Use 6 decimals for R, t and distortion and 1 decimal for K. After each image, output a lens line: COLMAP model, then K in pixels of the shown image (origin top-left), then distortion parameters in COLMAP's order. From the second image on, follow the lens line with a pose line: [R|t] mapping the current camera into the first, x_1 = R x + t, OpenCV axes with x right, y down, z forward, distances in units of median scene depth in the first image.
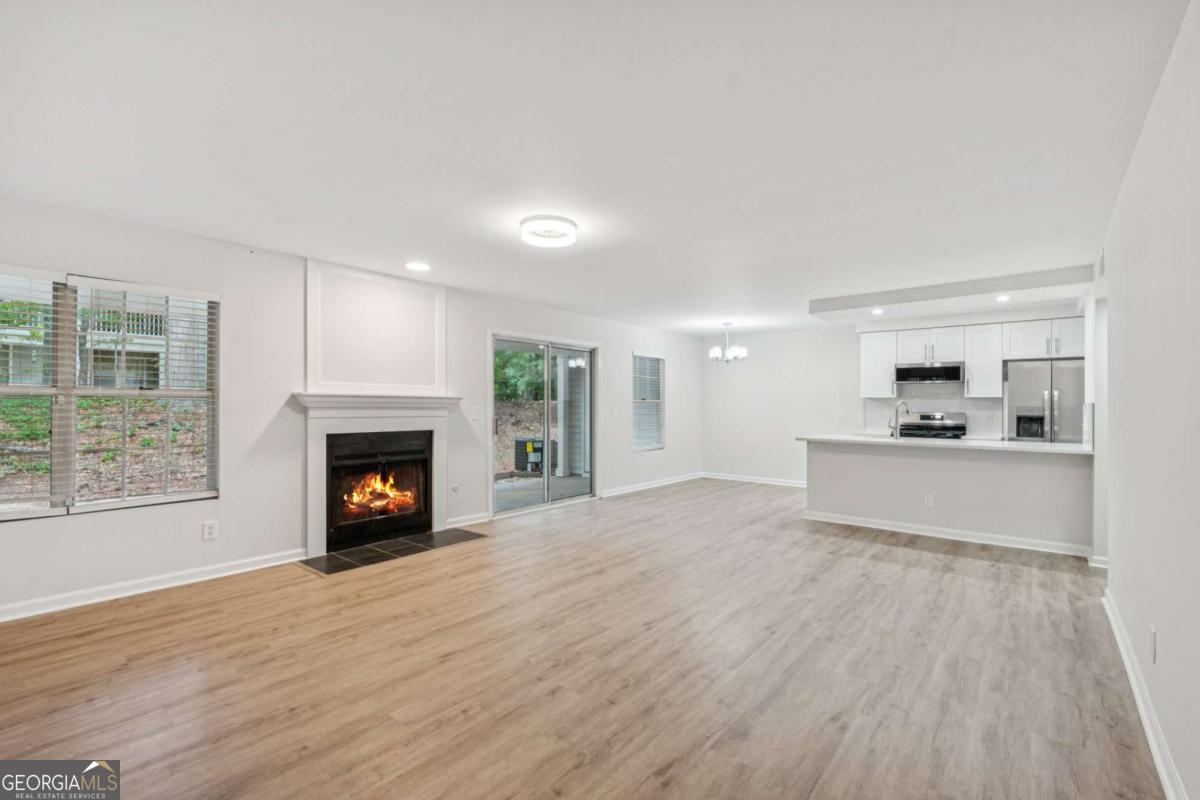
lens RADIAL K [[533.6, 0, 603.9], [0, 533.6, 402.6], [0, 0, 1]] dist [-0.002909, 0.000063]
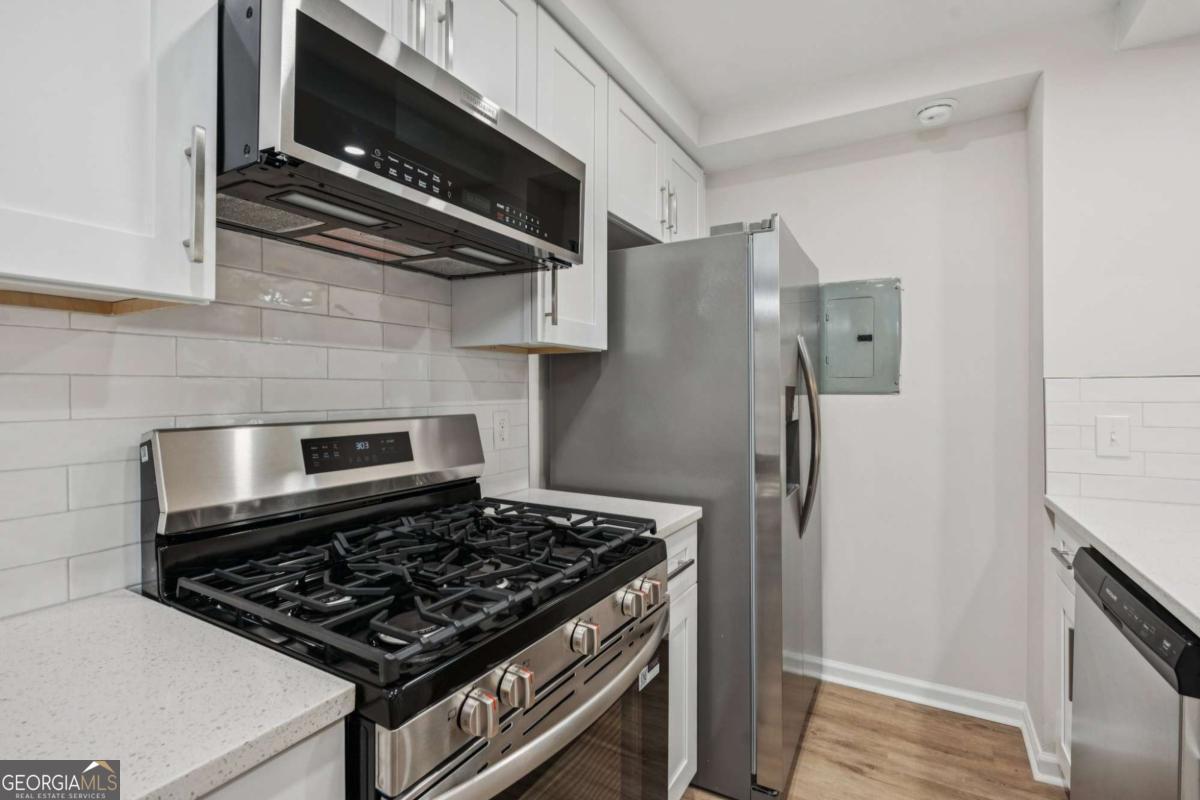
lens RADIAL K [[551.3, 0, 605.5], [0, 551.3, 388.2], [0, 0, 1]] dist [0.000843, -0.000045]
pose [[-0.164262, 0.001638, 0.986415, 0.712483], [-0.006026, 0.999978, -0.002664, 0.013984], [-0.986398, -0.006381, -0.164249, 1.579585]]
